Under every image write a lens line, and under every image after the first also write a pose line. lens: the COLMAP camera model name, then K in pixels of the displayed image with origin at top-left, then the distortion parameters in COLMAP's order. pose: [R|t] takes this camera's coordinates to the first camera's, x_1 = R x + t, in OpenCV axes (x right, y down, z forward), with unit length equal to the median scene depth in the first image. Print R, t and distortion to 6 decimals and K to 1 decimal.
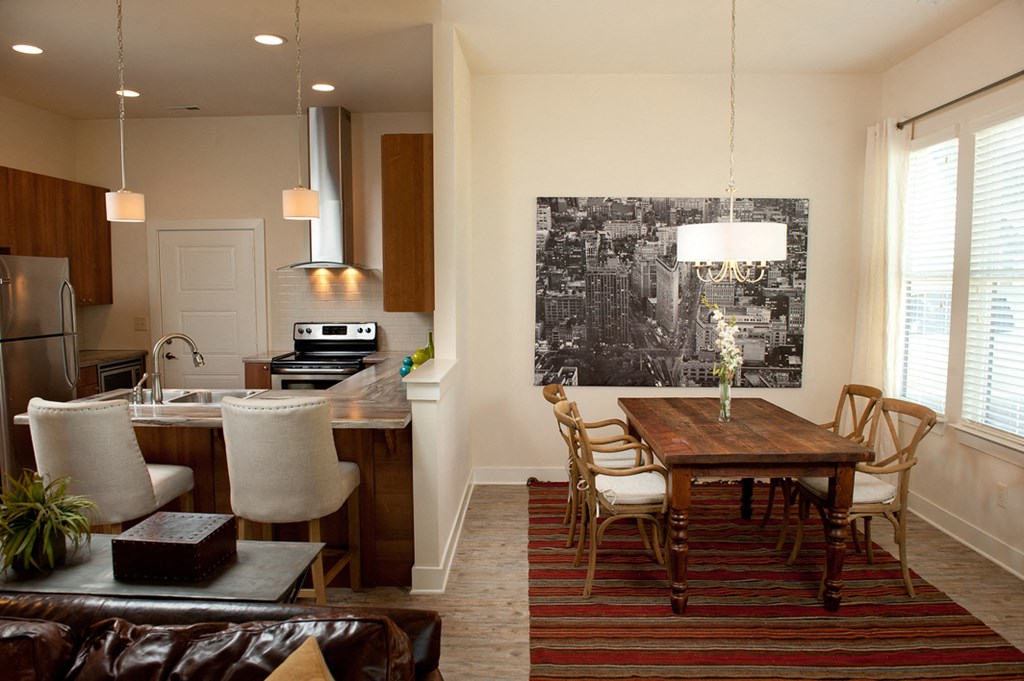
lens RADIAL K [[710.7, 0, 515.4], [0, 710.7, 336.8], [0, 0, 1]] dist [-0.035009, -0.016316]
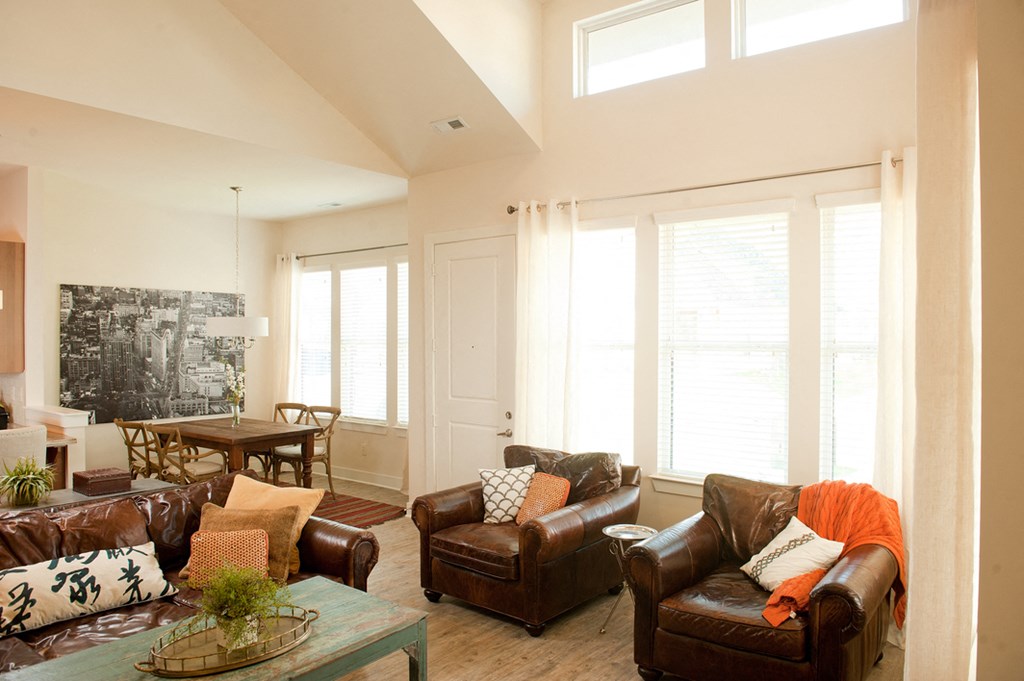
lens RADIAL K [[710.7, 0, 515.5], [0, 710.7, 346.6], [0, 0, 1]] dist [-0.035009, -0.016316]
pose [[0.596757, -0.010711, 0.802350, -0.510393], [0.060133, 0.997696, -0.031406, 0.012343], [-0.800165, 0.066990, 0.596027, -0.452270]]
